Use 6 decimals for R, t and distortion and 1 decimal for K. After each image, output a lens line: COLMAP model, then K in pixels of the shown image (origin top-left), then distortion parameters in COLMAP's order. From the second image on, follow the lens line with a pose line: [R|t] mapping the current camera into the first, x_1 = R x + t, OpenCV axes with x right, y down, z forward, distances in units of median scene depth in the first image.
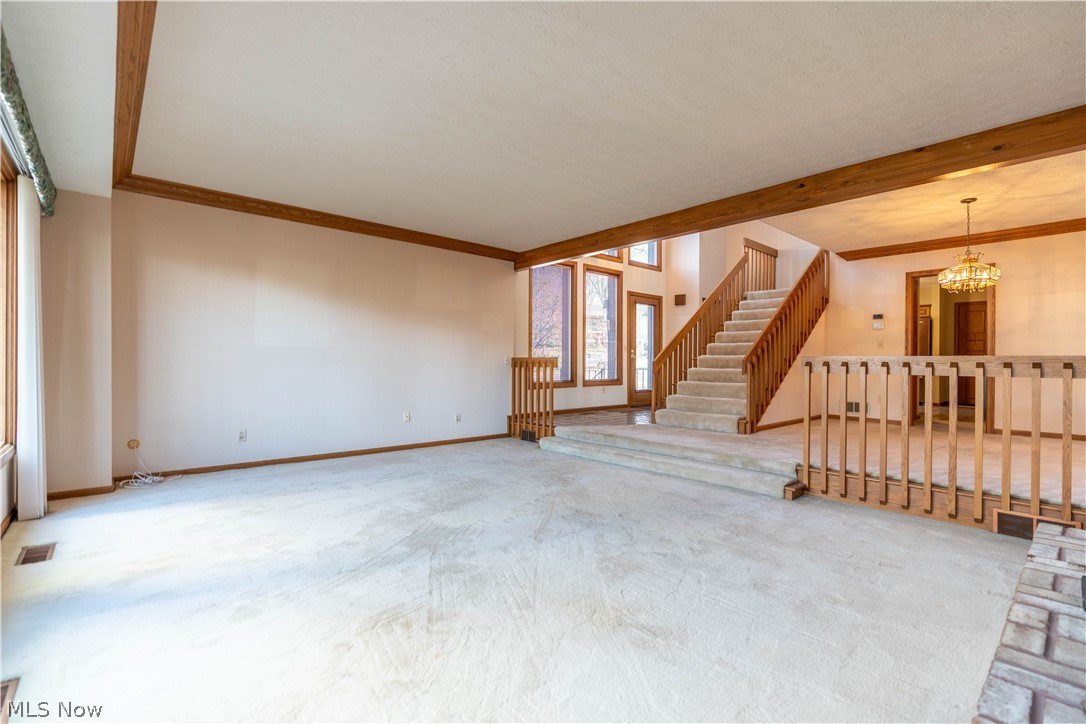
lens RADIAL K [[491.8, 0, 544.5], [0, 491.8, 342.2], [0, 0, 1]] dist [-0.006949, -0.000332]
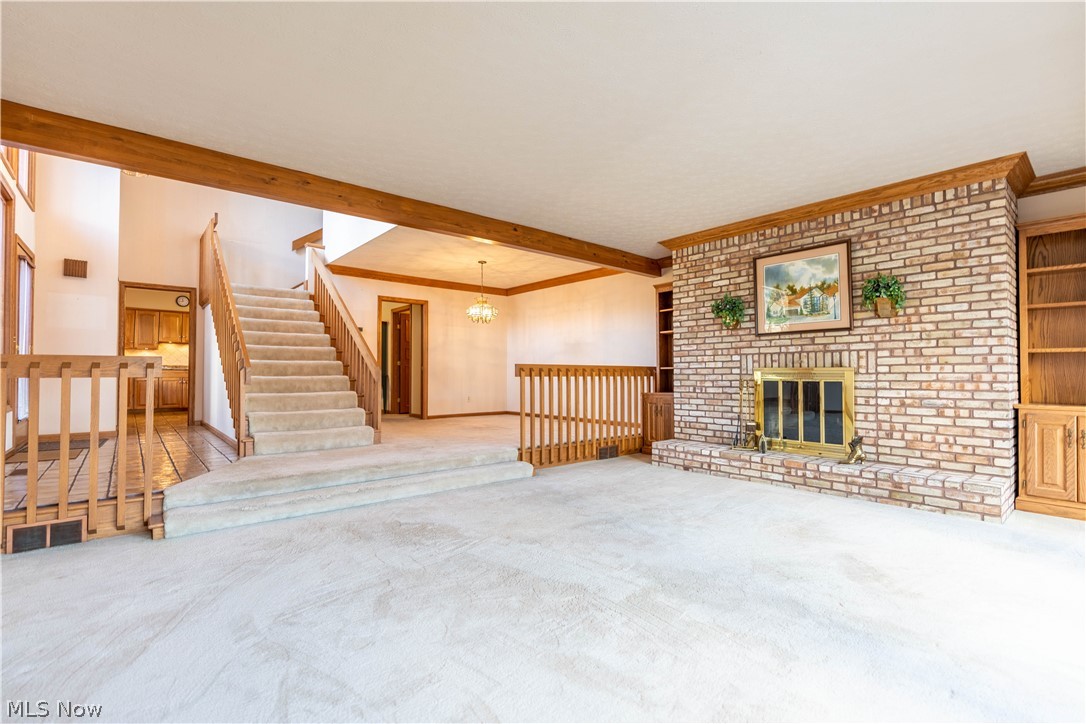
lens RADIAL K [[491.8, 0, 539.1], [0, 491.8, 365.2], [0, 0, 1]] dist [-0.006949, -0.000332]
pose [[0.020516, 0.009902, 0.999740, -0.796882], [-0.043232, 0.999024, -0.009008, 0.041418], [-0.998854, -0.043036, 0.020924, 0.970963]]
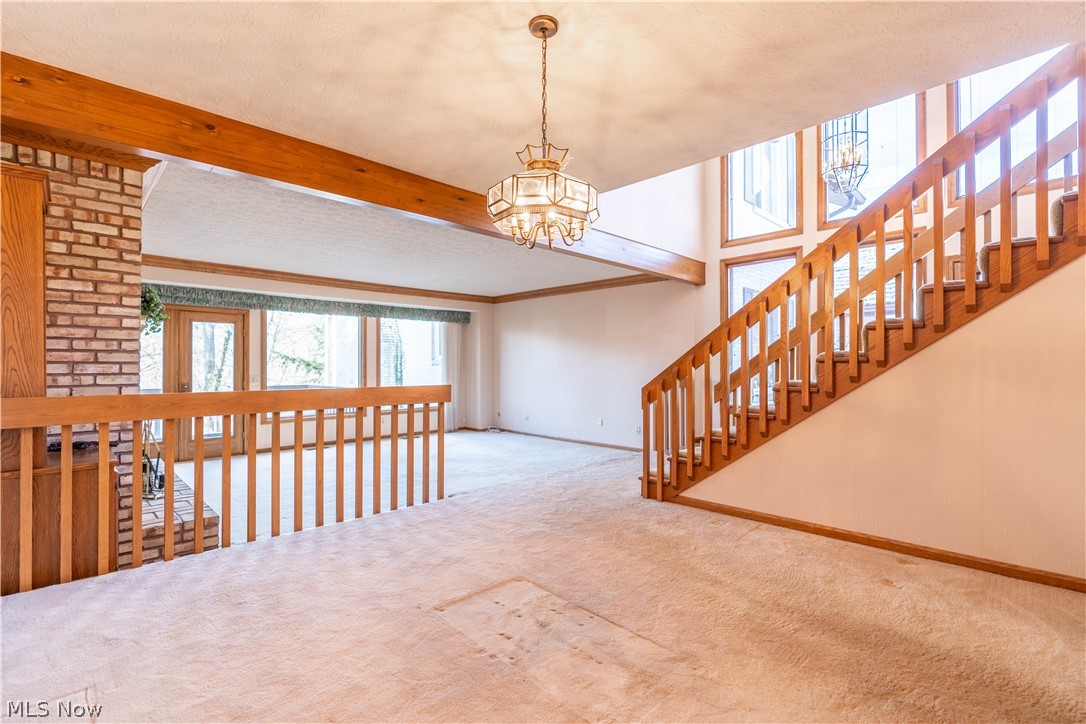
lens RADIAL K [[491.8, 0, 547.2], [0, 491.8, 362.5], [0, 0, 1]] dist [-0.006949, -0.000332]
pose [[0.043939, -0.014891, -0.998923, 1.612051], [0.044815, 0.998912, -0.012920, 0.006294], [0.998029, -0.044199, 0.044559, 1.251278]]
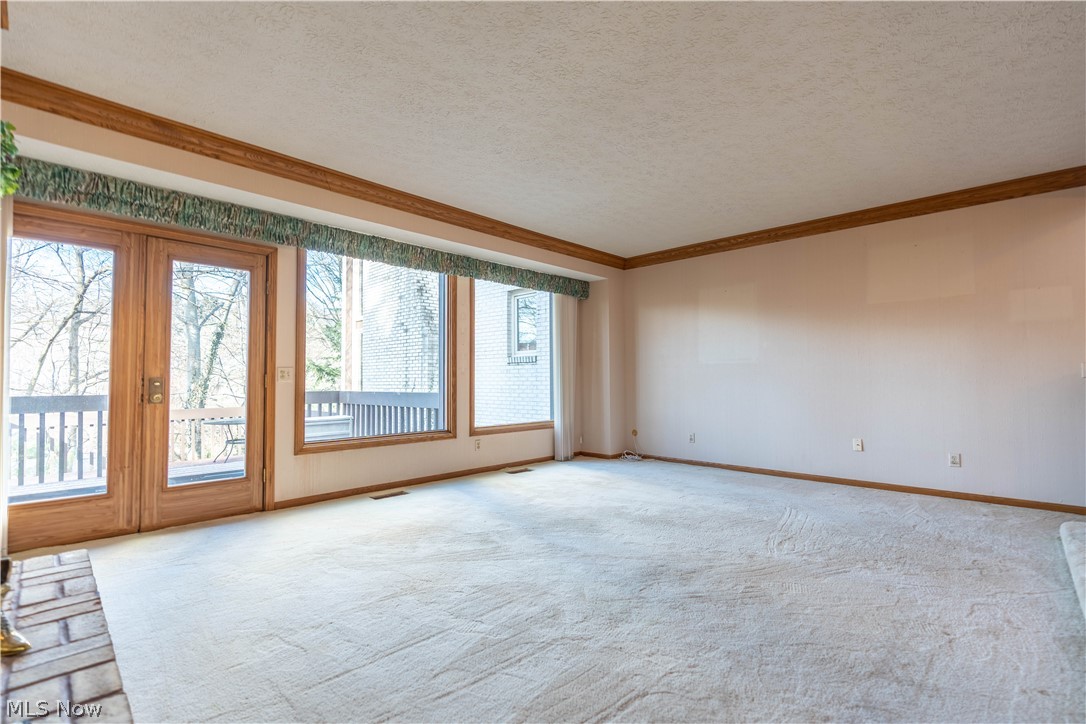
lens RADIAL K [[491.8, 0, 545.4], [0, 491.8, 363.4], [0, 0, 1]] dist [-0.006949, -0.000332]
pose [[0.066403, -0.044119, -0.996817, 0.755095], [0.047193, 0.998043, -0.041030, 0.044782], [0.996676, -0.044318, 0.068355, 0.690979]]
